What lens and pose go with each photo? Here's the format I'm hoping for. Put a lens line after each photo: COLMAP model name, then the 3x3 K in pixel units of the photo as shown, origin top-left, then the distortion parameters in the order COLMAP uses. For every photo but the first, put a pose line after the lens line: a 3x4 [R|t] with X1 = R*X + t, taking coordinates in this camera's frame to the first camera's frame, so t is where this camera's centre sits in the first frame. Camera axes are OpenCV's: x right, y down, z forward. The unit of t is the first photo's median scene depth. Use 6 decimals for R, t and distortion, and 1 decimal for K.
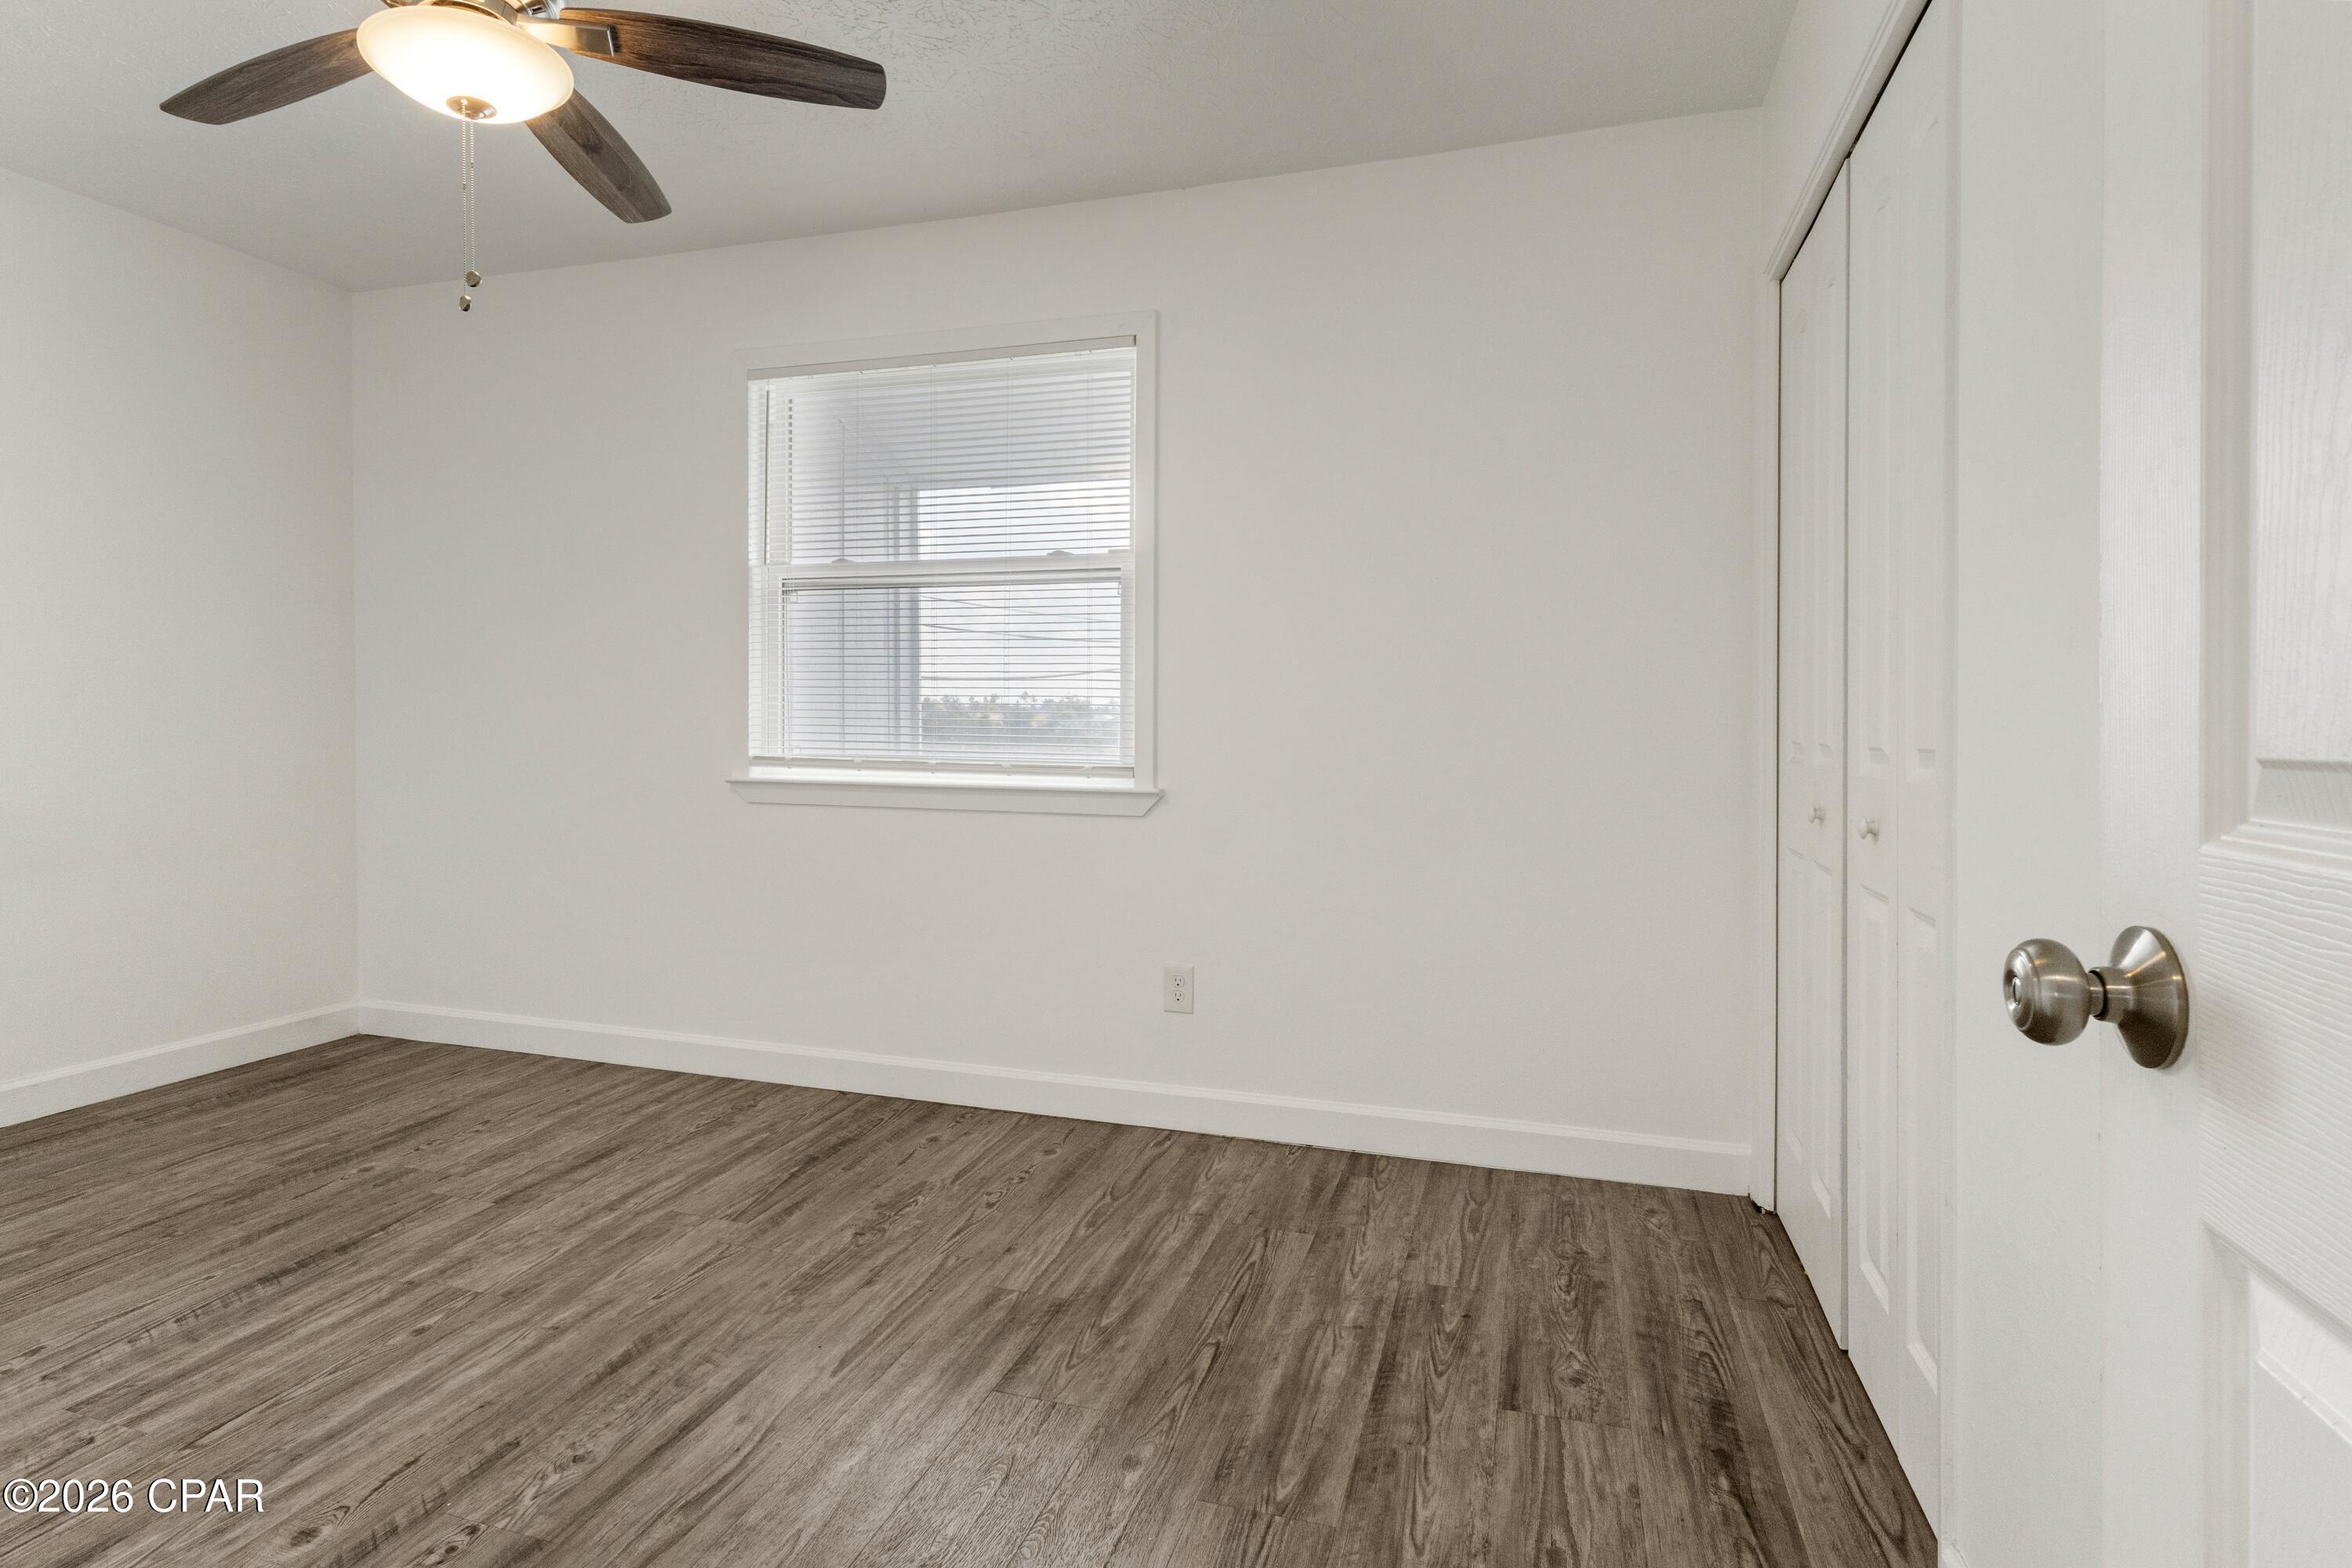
lens RADIAL K [[1186.4, 0, 1177.7], [0, 1186.4, 732.3], [0, 0, 1]] dist [0.004875, 0.001516]
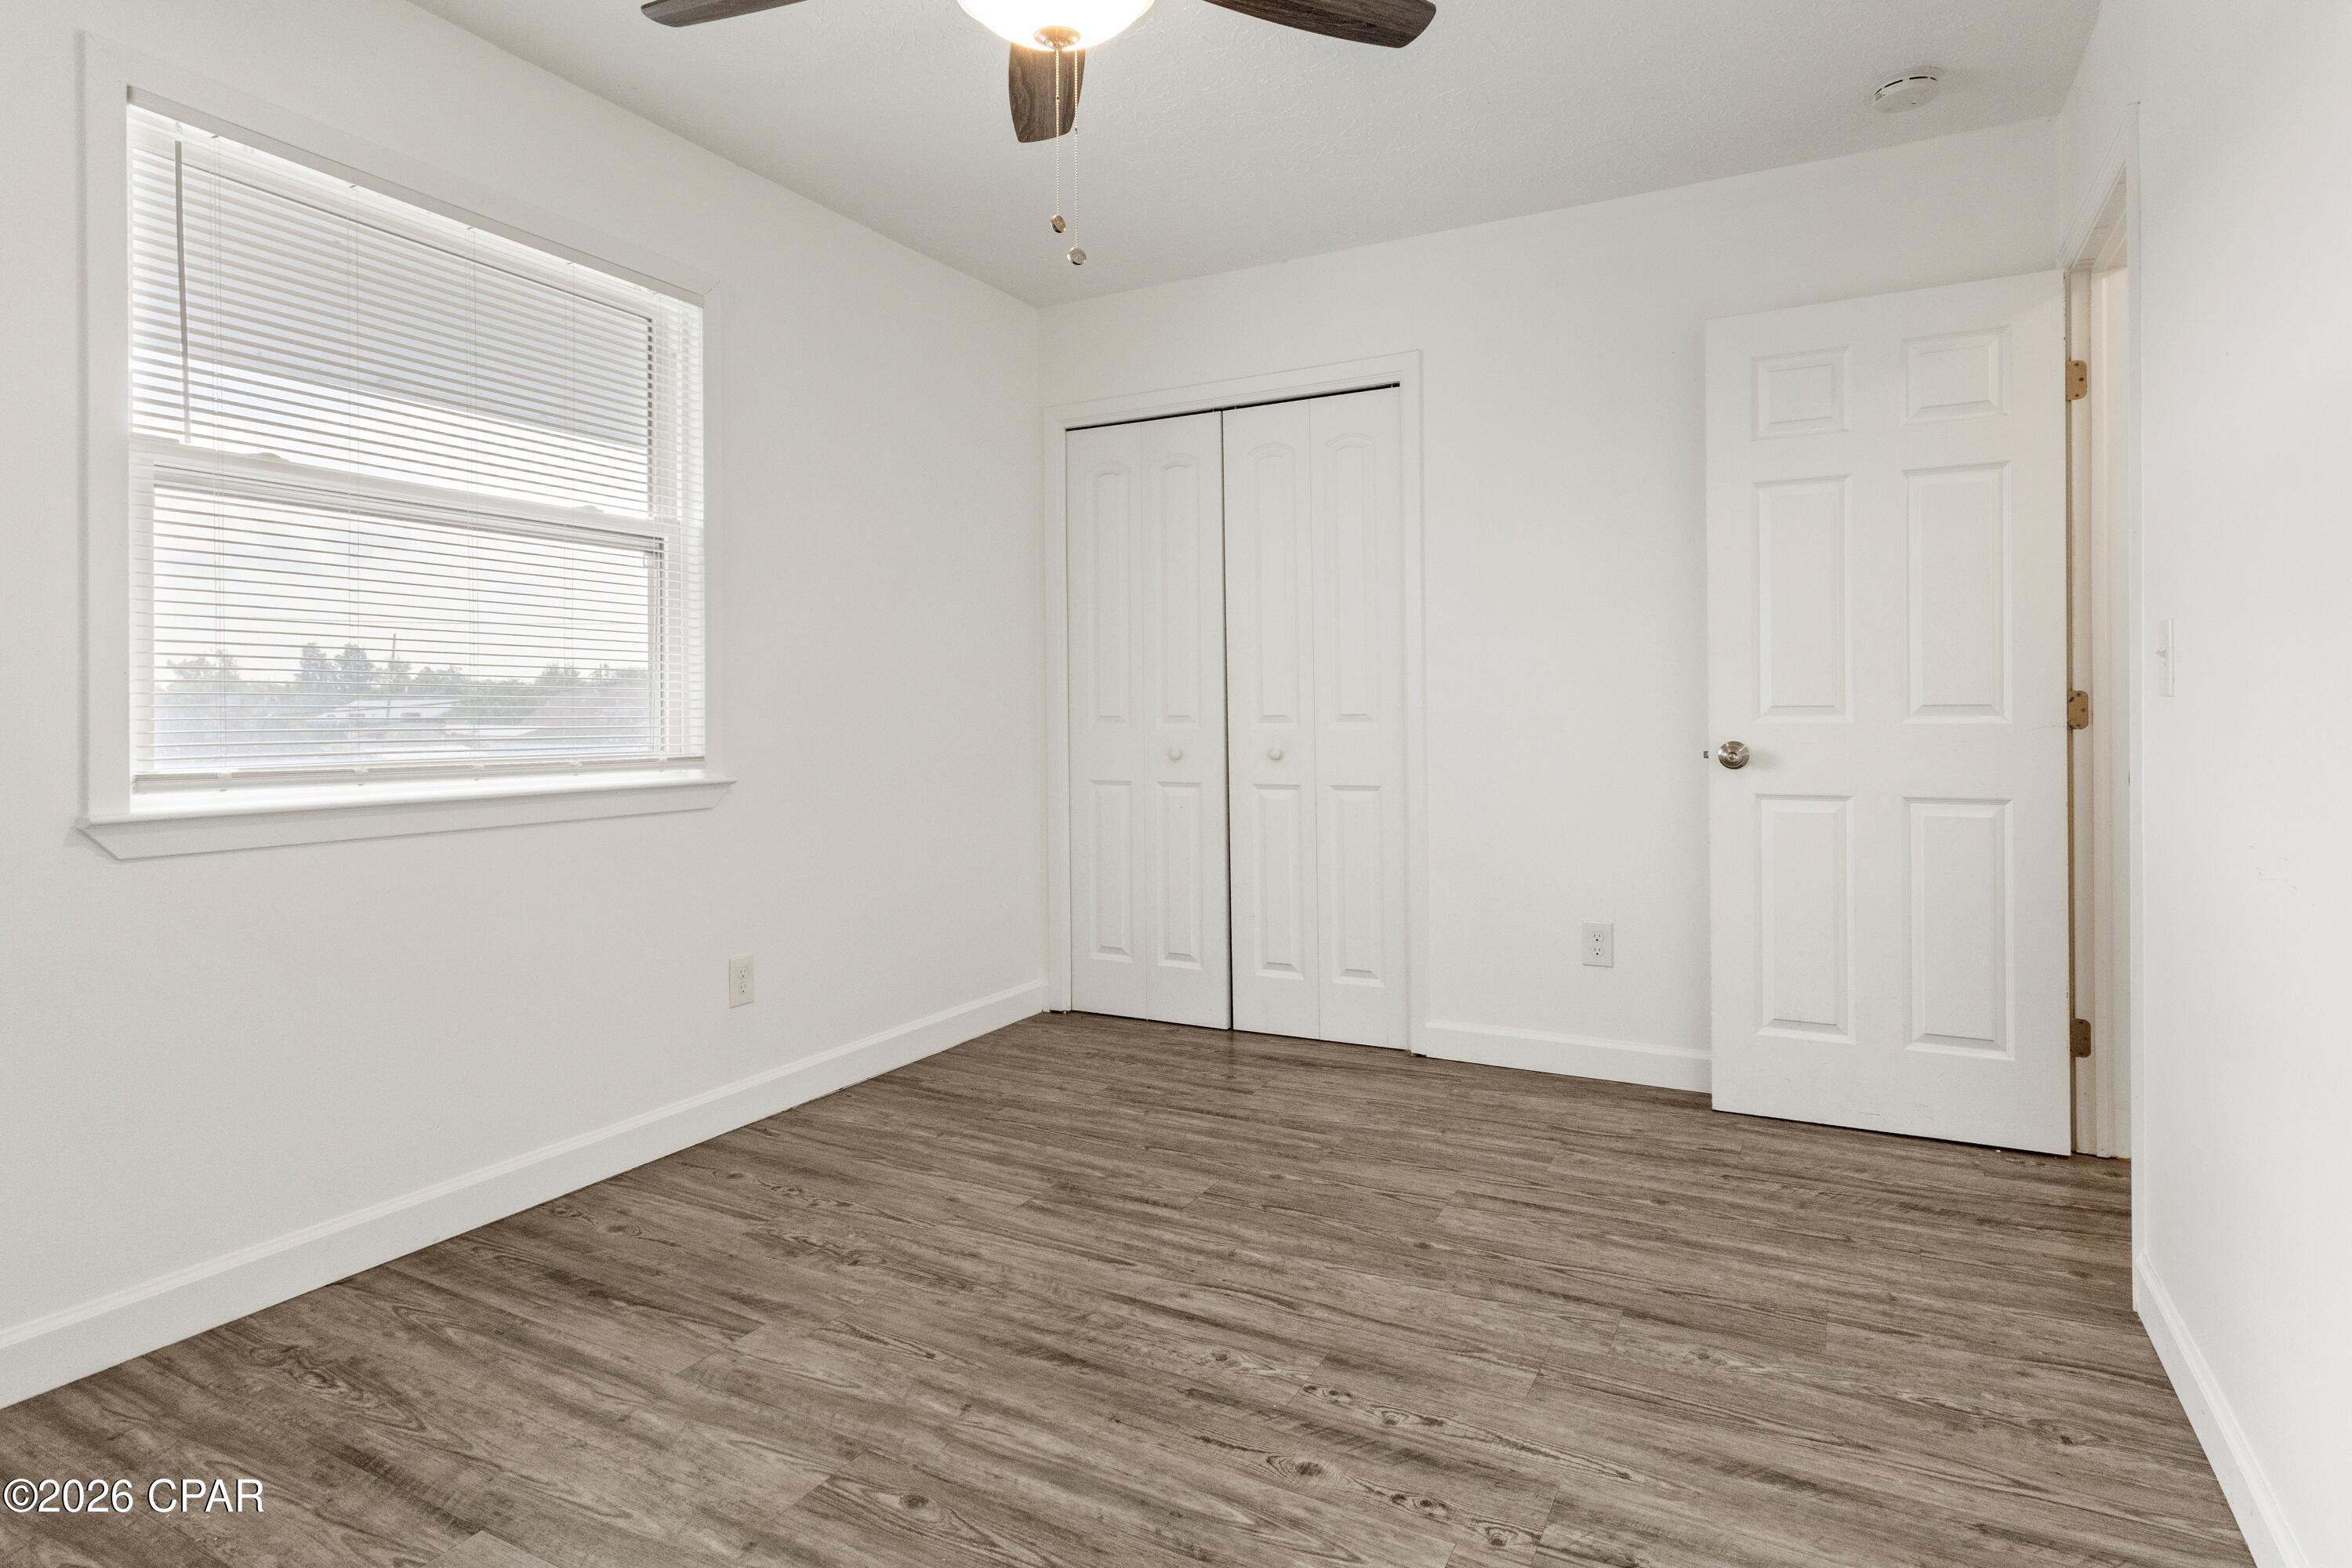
lens RADIAL K [[1226.7, 0, 1175.6], [0, 1226.7, 706.8], [0, 0, 1]] dist [0.002738, 0.001277]
pose [[0.196738, -0.005982, 0.980438, -1.149039], [0.017184, 0.999849, 0.002652, -0.007598], [-0.980306, 0.016326, 0.196811, 0.559941]]
